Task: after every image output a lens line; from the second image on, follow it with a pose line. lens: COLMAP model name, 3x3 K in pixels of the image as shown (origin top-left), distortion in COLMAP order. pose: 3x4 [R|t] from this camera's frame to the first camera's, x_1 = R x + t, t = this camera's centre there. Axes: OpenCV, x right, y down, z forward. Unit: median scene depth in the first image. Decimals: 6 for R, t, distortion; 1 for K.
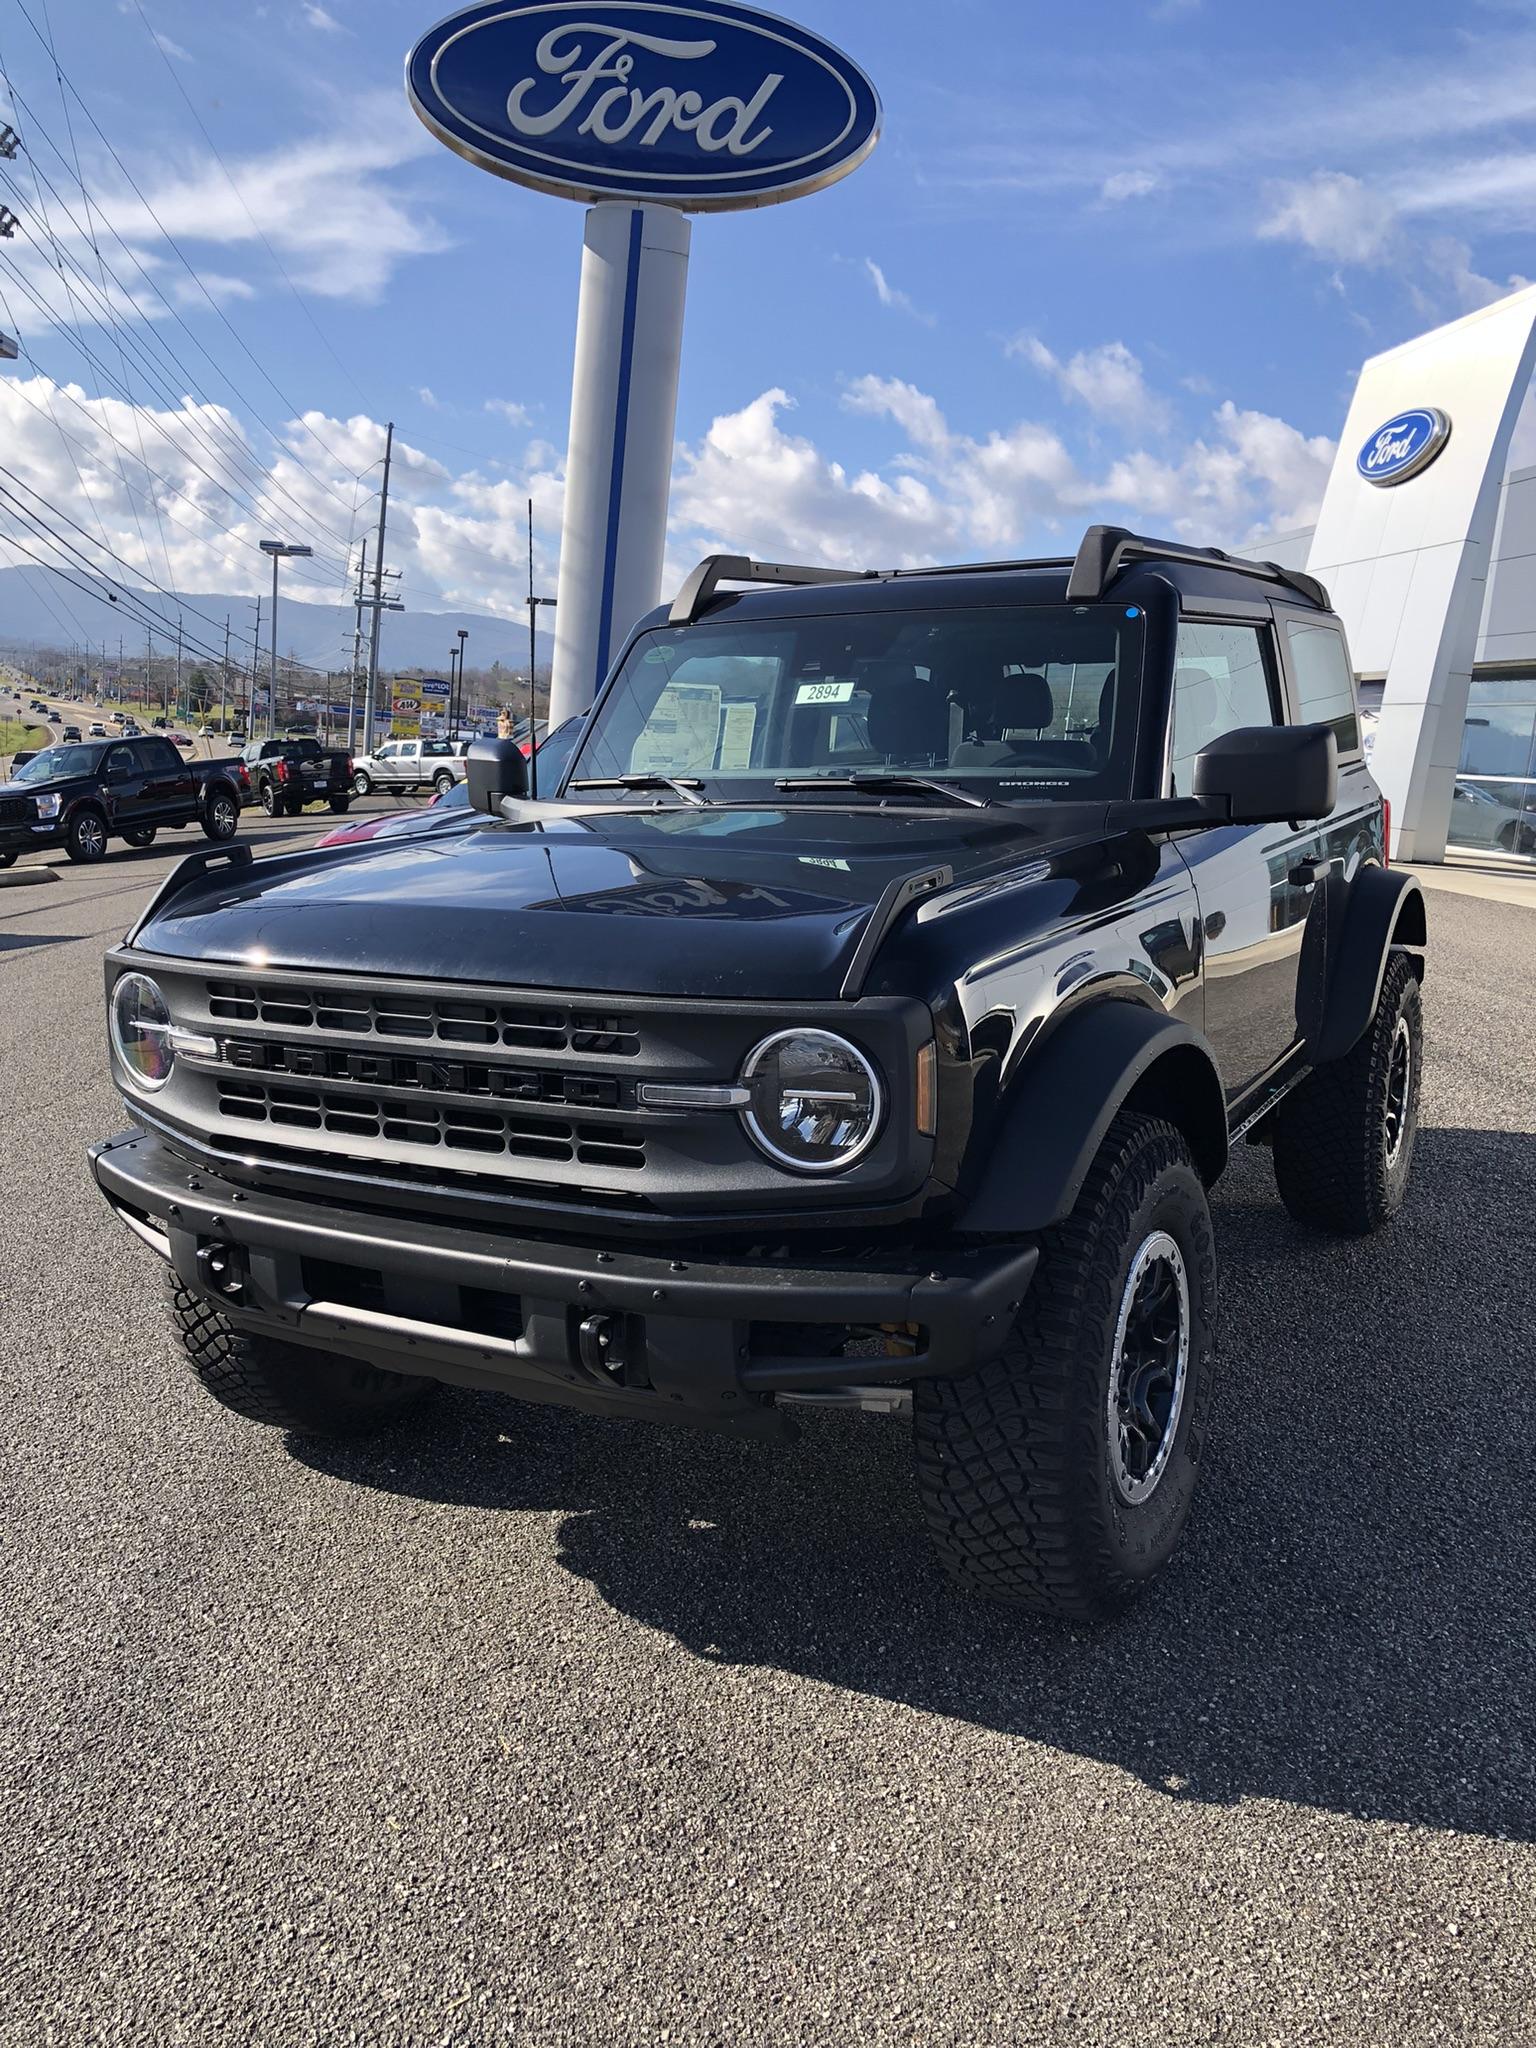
lens RADIAL K [[1571.1, 0, 768.0], [0, 1571.1, 1024.0], [0, 0, 1]] dist [-0.027182, 0.081657]
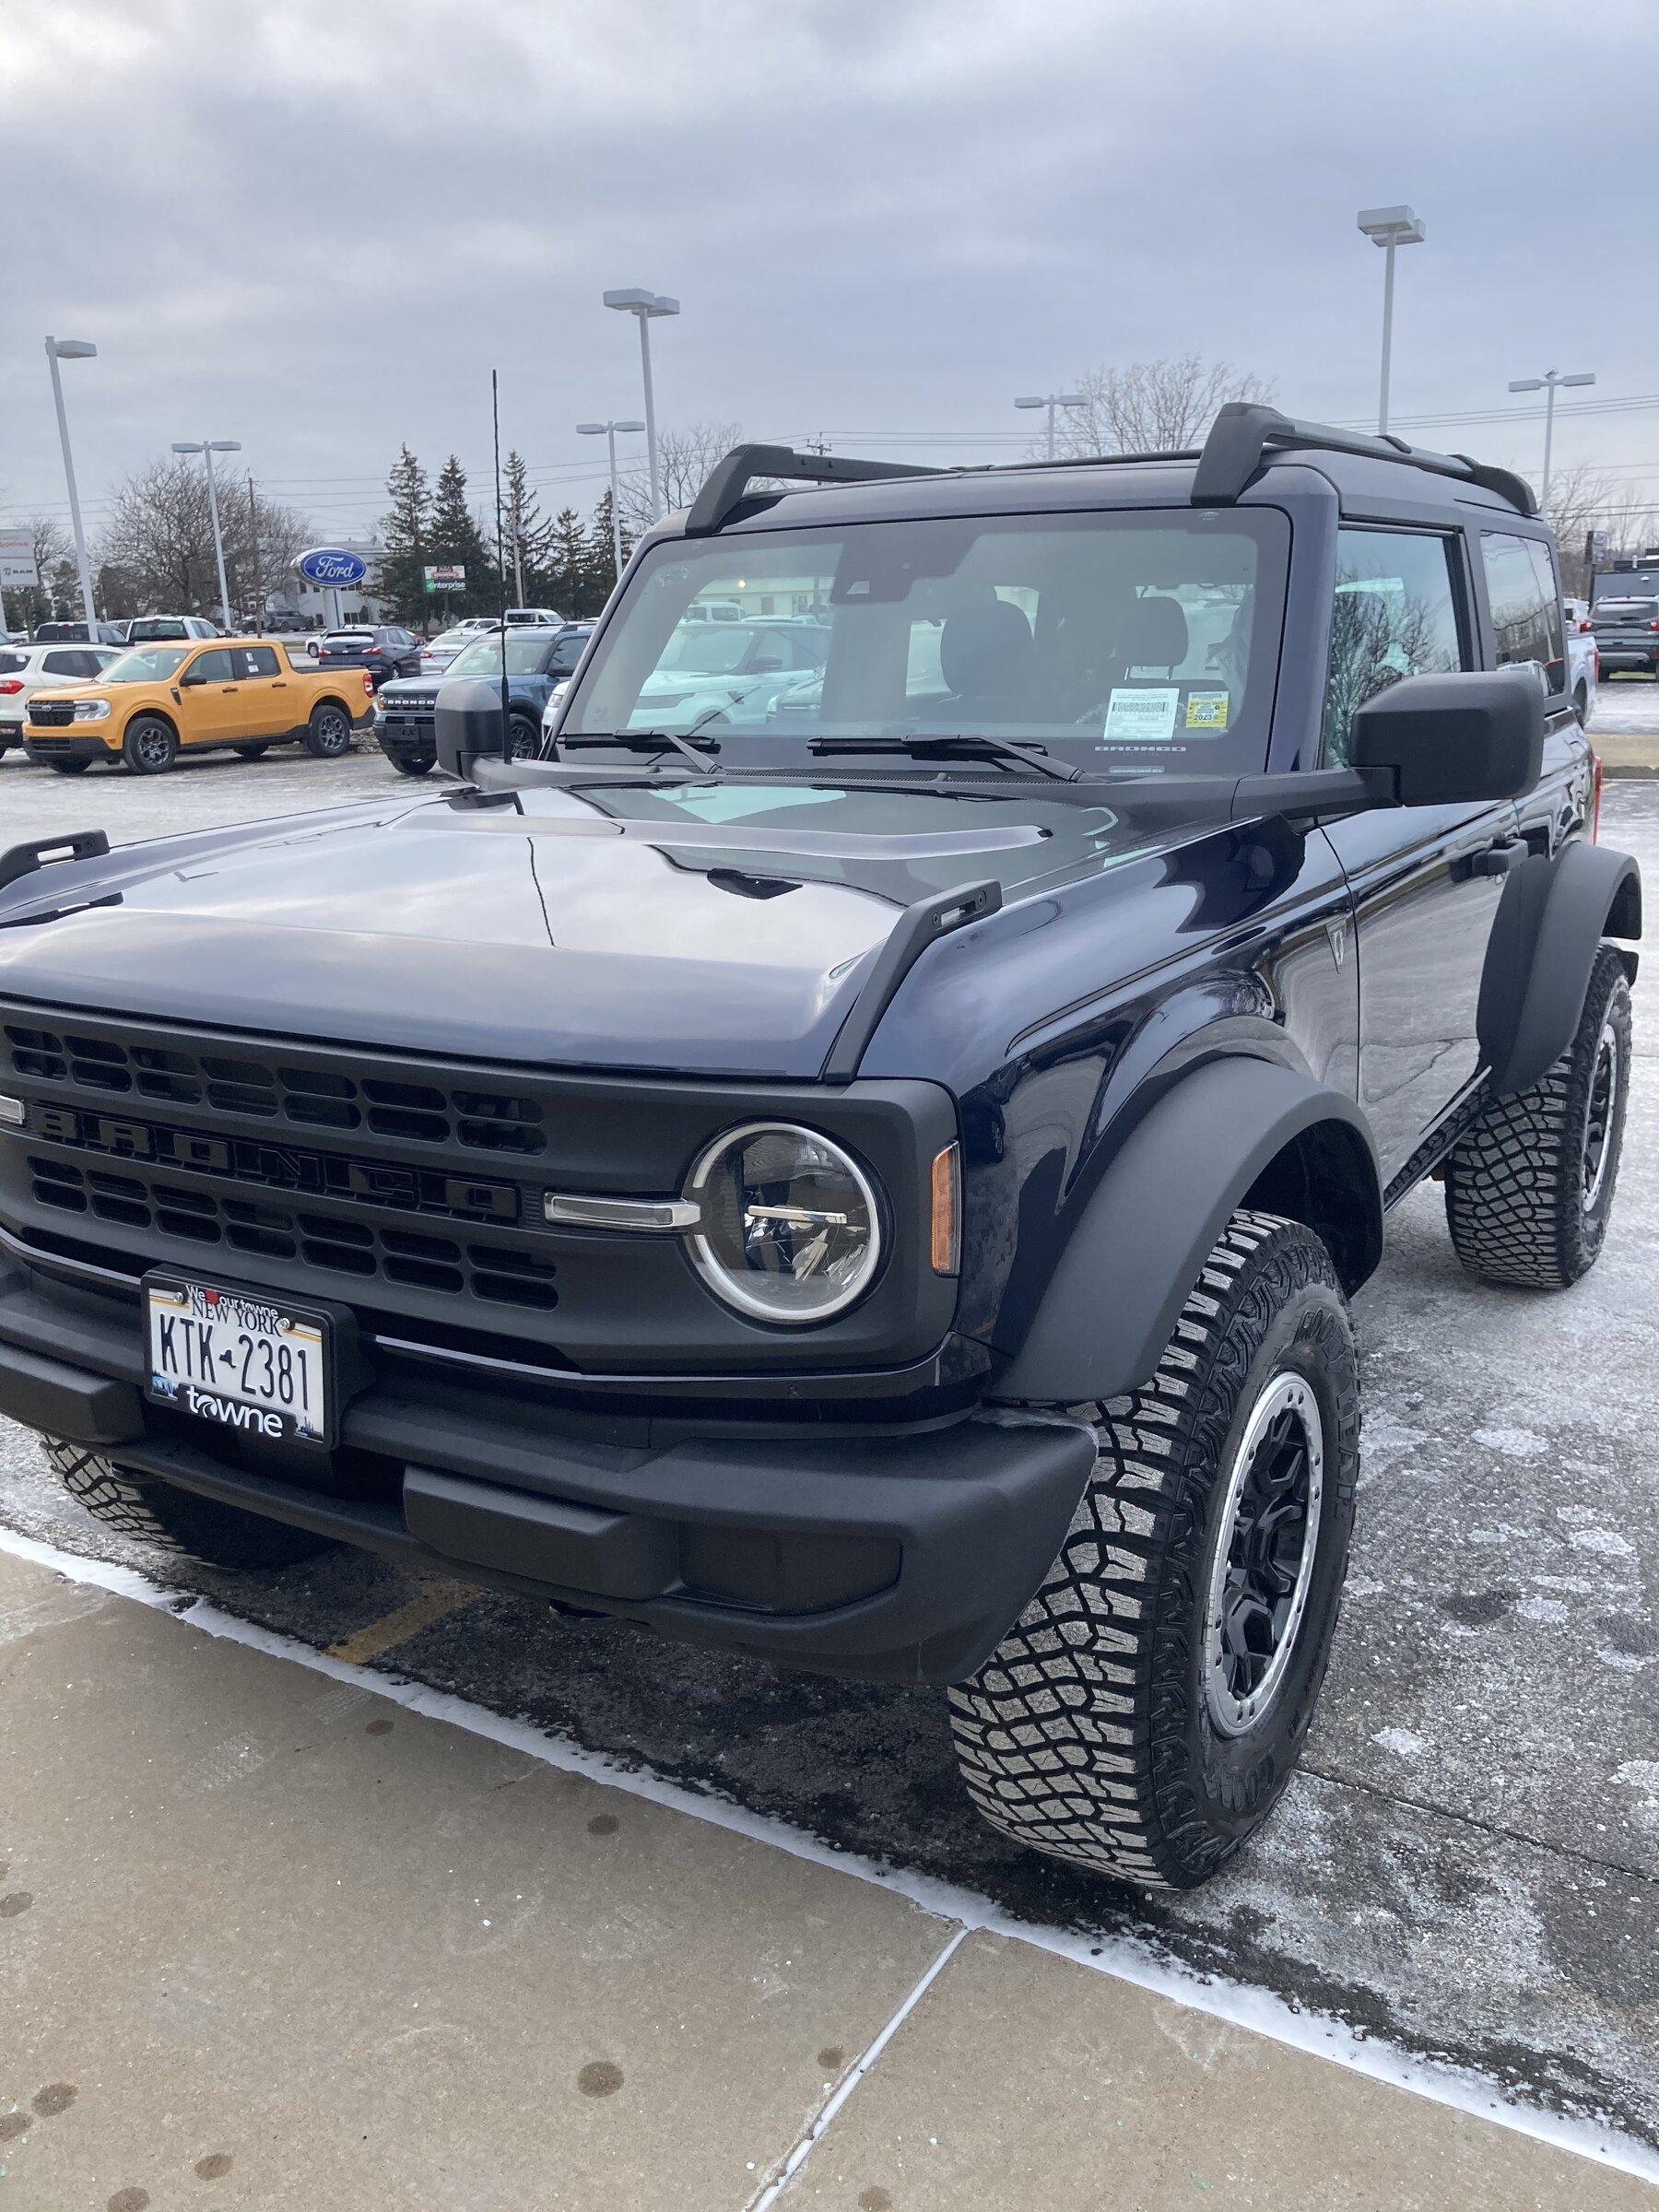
lens RADIAL K [[1696.9, 0, 829.5], [0, 1696.9, 1106.0], [0, 0, 1]] dist [-0.027182, 0.081657]
pose [[0.999298, 0.009989, -0.036105, 0.062825], [-0.007233, 0.997105, 0.075694, -0.052142], [0.036756, -0.075380, 0.996477, 0.202981]]
